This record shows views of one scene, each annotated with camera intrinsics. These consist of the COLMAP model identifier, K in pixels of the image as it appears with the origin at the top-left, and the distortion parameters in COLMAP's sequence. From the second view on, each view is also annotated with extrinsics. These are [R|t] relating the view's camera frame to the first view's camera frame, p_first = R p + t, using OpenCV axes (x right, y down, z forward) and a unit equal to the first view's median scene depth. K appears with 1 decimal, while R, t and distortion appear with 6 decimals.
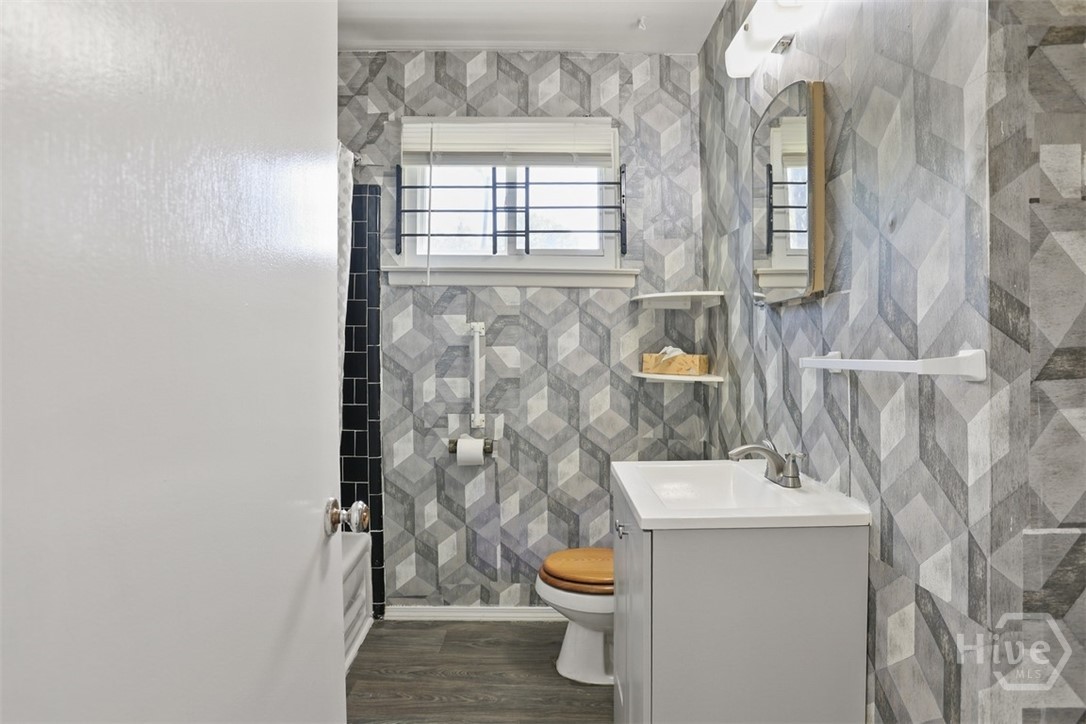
lens RADIAL K [[629.4, 0, 541.5], [0, 629.4, 353.6], [0, 0, 1]] dist [-0.063817, 0.045376]
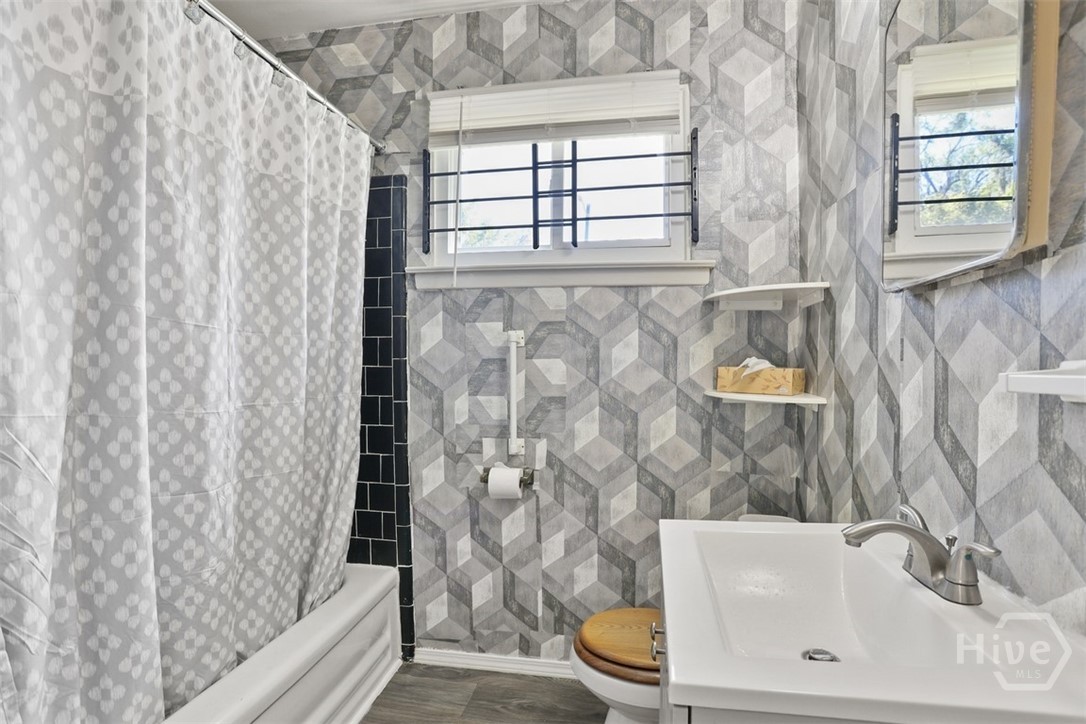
lens RADIAL K [[546.5, 0, 537.8], [0, 546.5, 402.0], [0, 0, 1]] dist [-0.072036, 0.027398]
pose [[0.982119, 0.007971, -0.188092, 0.066416], [0.003530, 0.998148, 0.060733, 0.001752], [0.188227, -0.060311, 0.980272, 0.281813]]
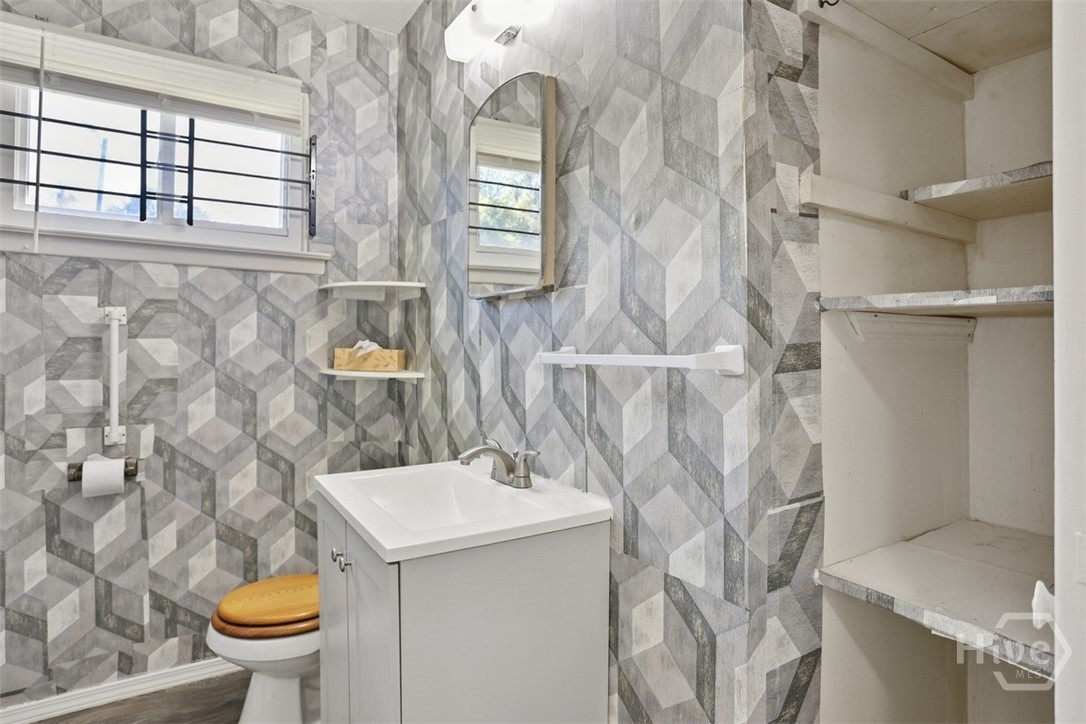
lens RADIAL K [[605.7, 0, 540.2], [0, 605.7, 340.9], [0, 0, 1]] dist [-0.069570, 0.038710]
pose [[0.847197, 0.009542, 0.531194, -0.044908], [-0.002620, 0.999902, -0.013782, 0.000468], [-0.531273, 0.010284, 0.847138, 0.115503]]
